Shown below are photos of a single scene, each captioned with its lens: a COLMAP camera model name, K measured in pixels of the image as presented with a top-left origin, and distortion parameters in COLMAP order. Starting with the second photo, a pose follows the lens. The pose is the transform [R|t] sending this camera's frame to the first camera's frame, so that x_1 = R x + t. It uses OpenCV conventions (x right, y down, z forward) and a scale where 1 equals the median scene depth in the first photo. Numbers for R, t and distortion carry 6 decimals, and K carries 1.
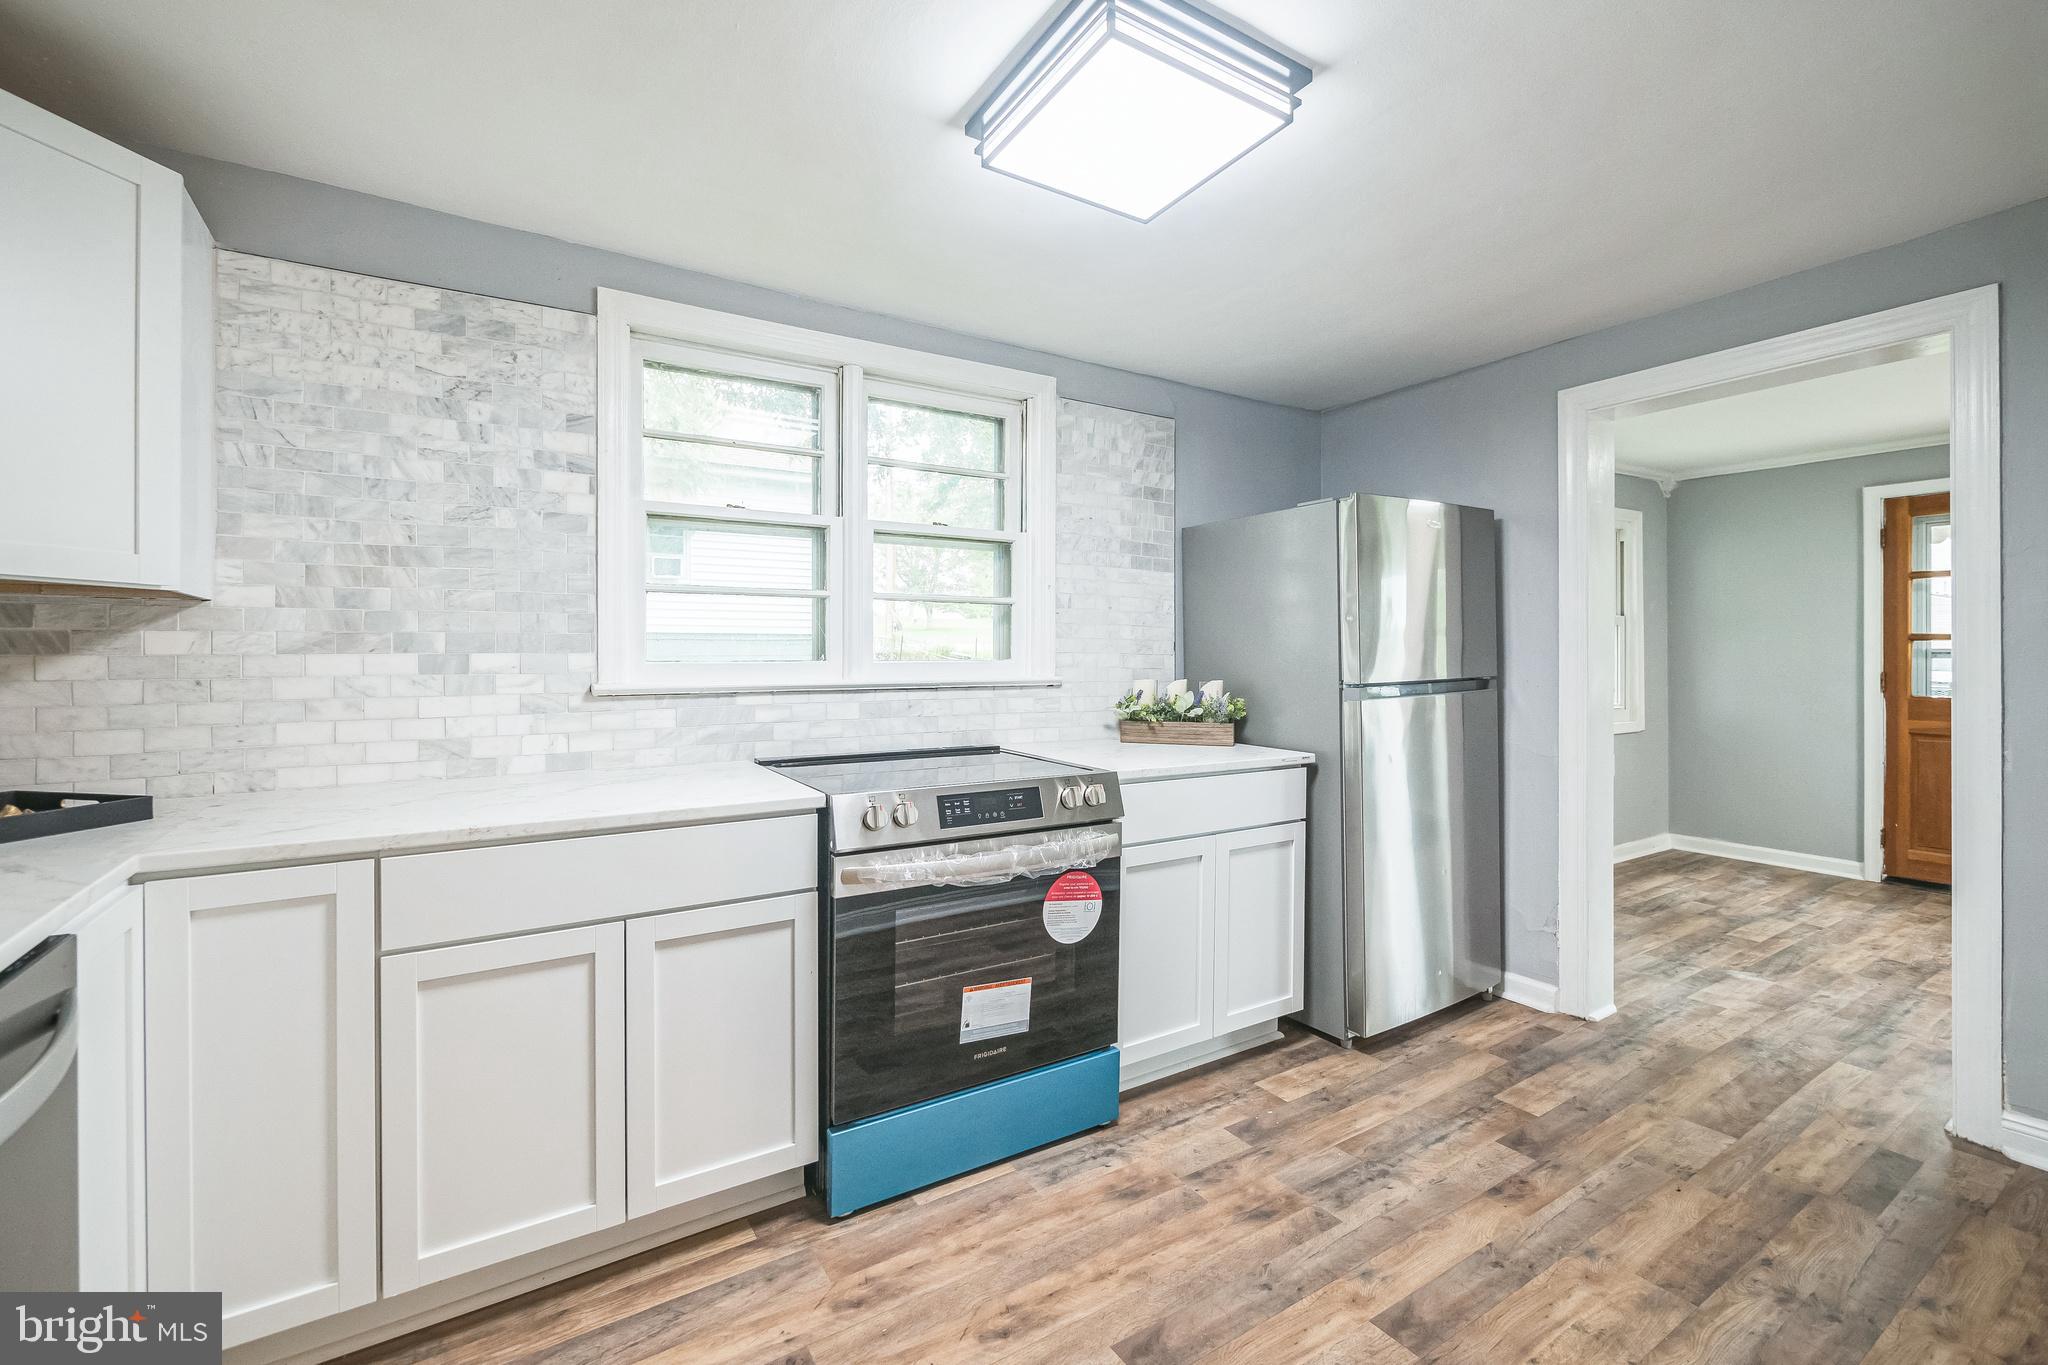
lens RADIAL K [[872.6, 0, 1025.5], [0, 872.6, 649.9], [0, 0, 1]] dist [-0.006359, -0.000374]
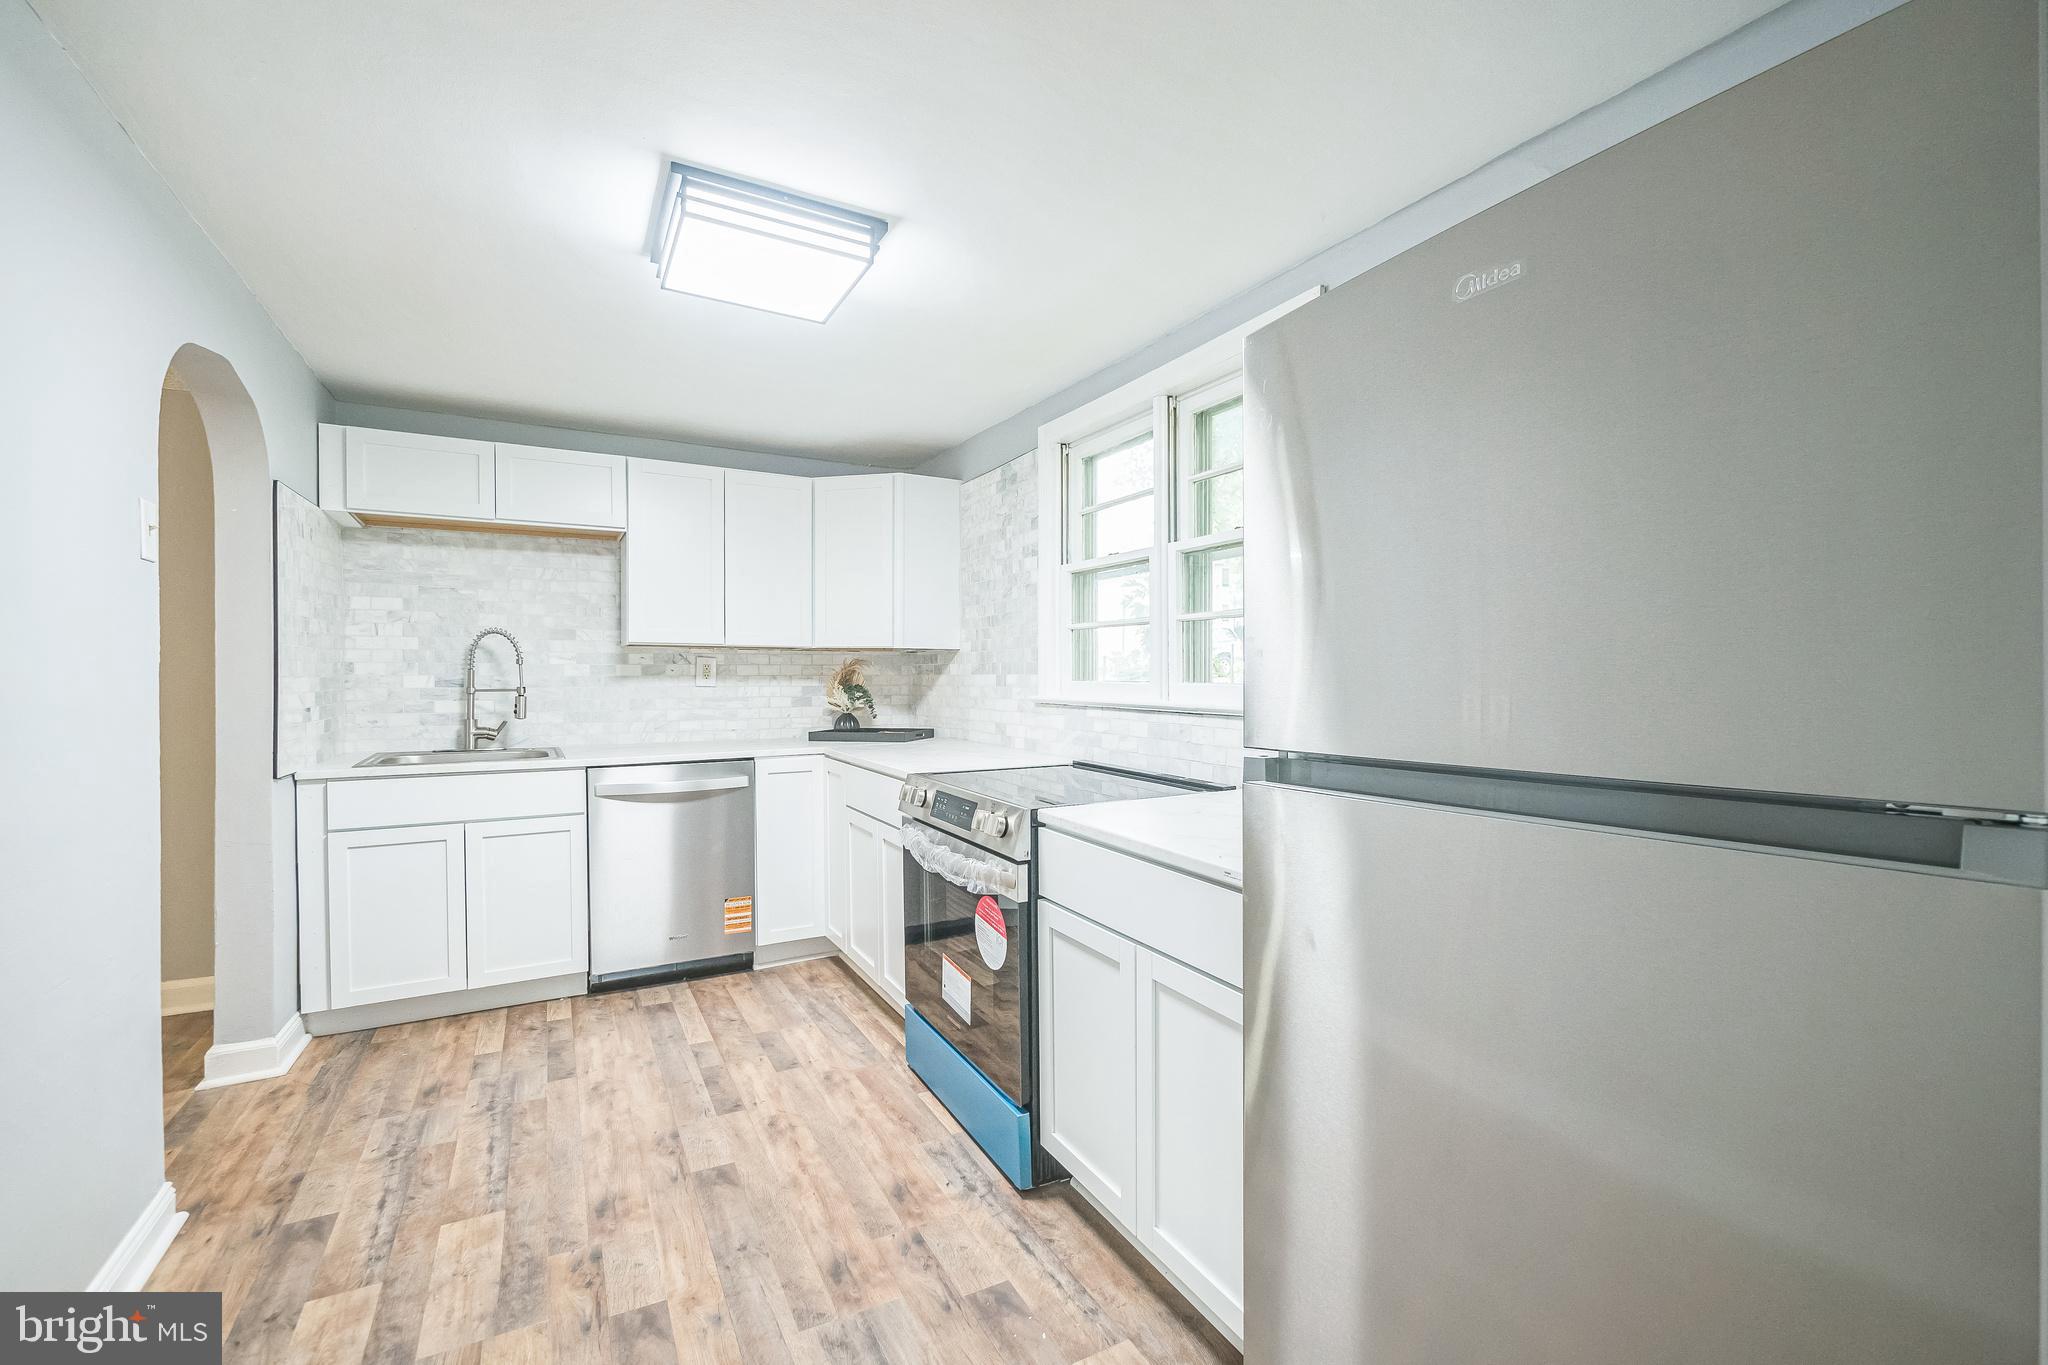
lens RADIAL K [[872.6, 0, 1017.1], [0, 872.6, 688.5], [0, 0, 1]] dist [-0.006359, -0.000374]
pose [[-0.071787, 0.020145, -0.997217, 1.016790], [0.003718, 0.999794, 0.019929, -0.002055], [0.997413, -0.002277, -0.071847, 1.081879]]
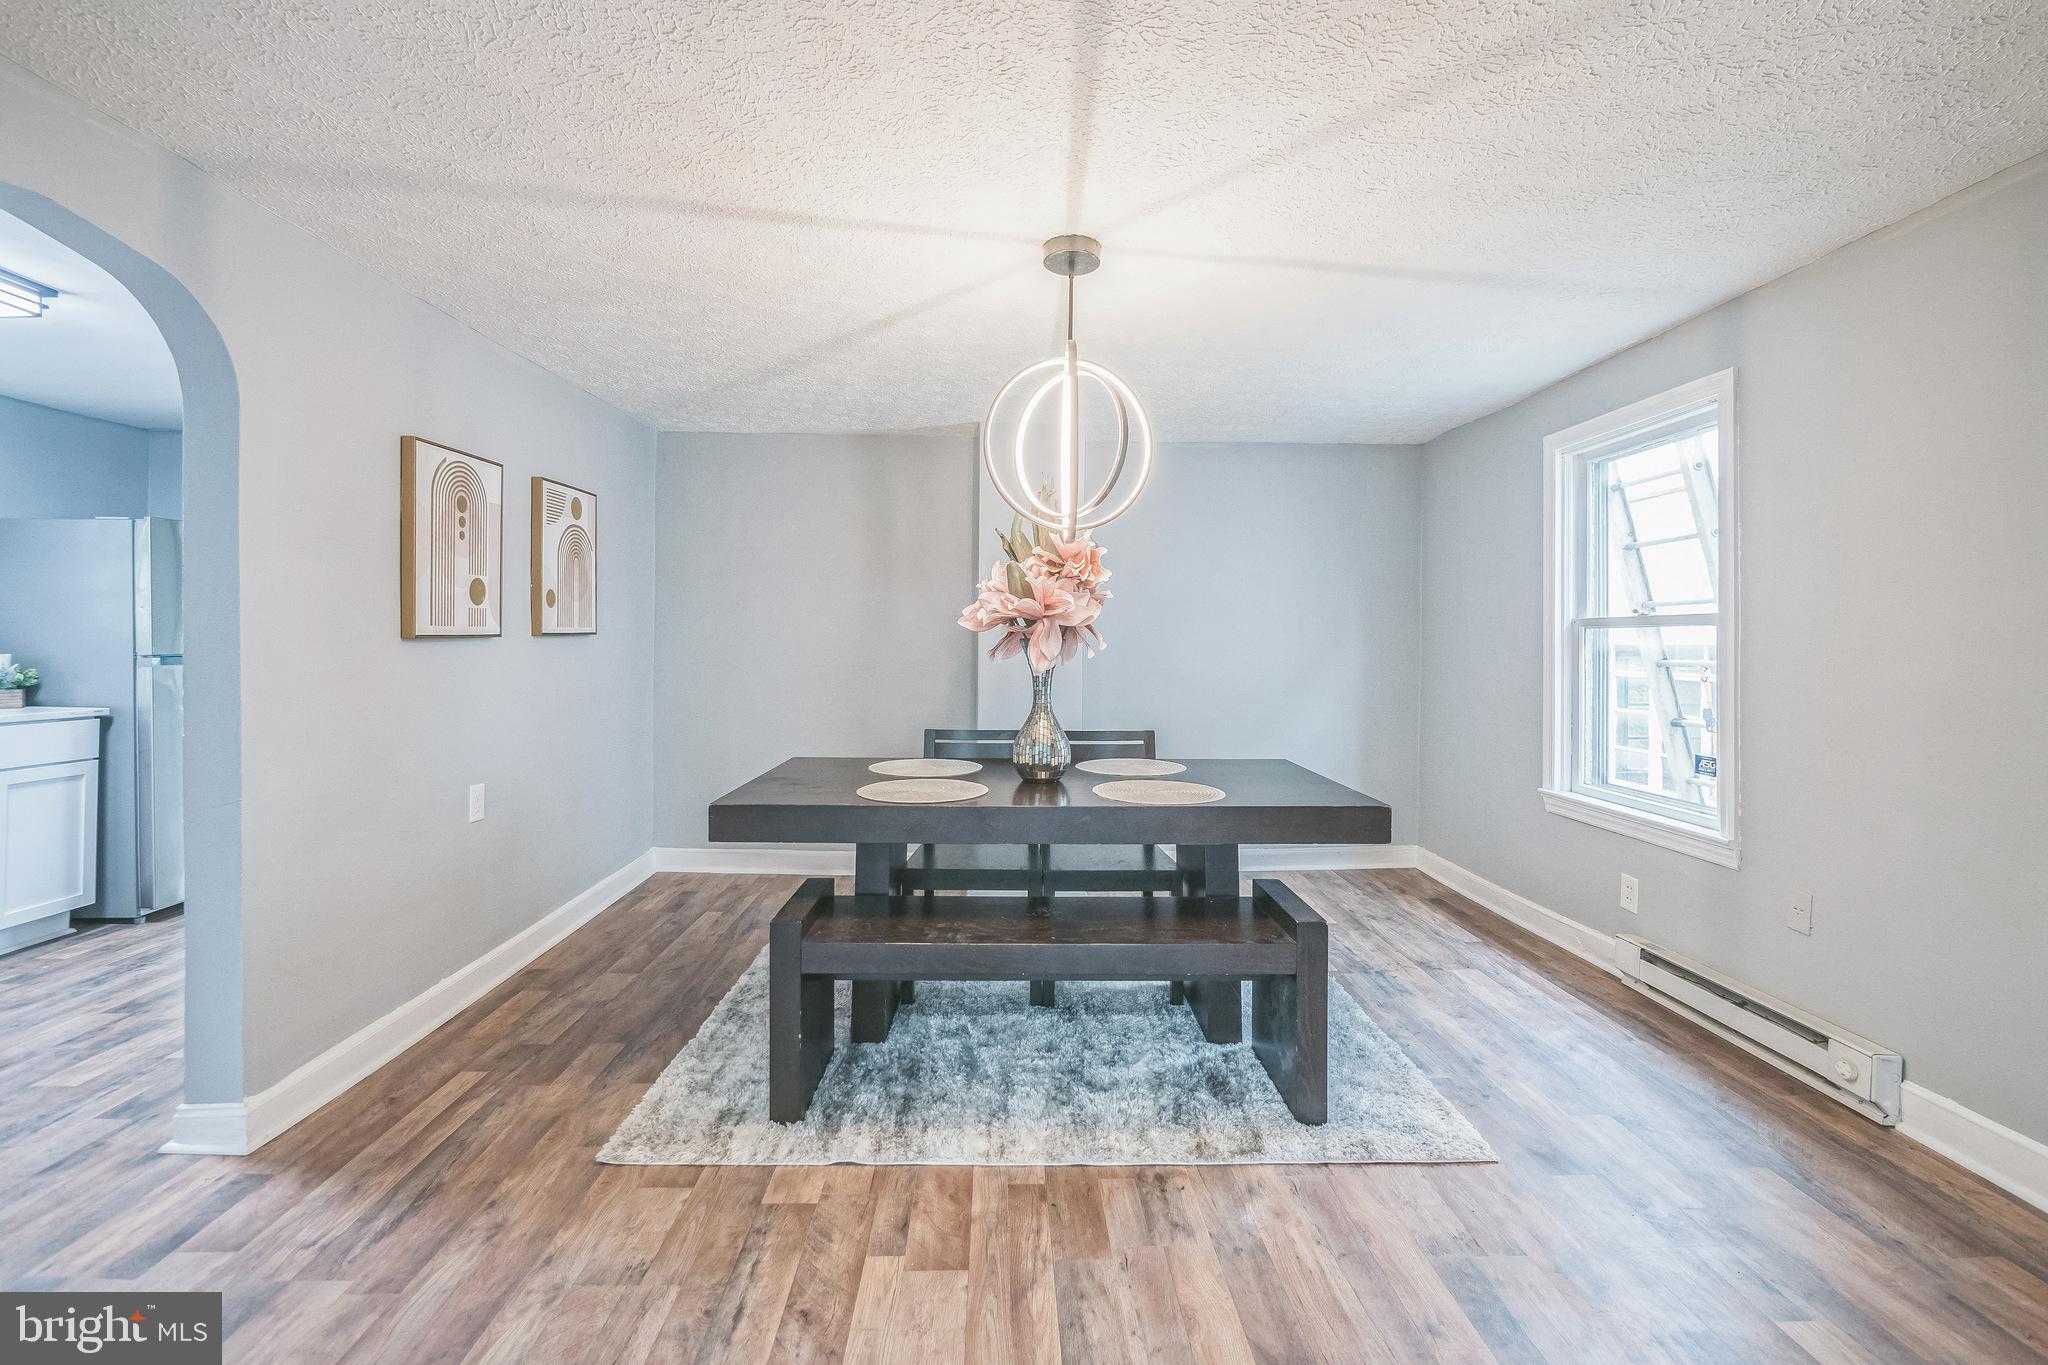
lens RADIAL K [[872.6, 0, 1028.0], [0, 872.6, 644.0], [0, 0, 1]] dist [-0.006359, -0.000374]
pose [[0.508051, 0.006273, 0.861304, -0.113621], [-0.015813, 0.999873, 0.002046, -0.004157], [-0.861182, -0.014659, 0.508086, -1.068214]]
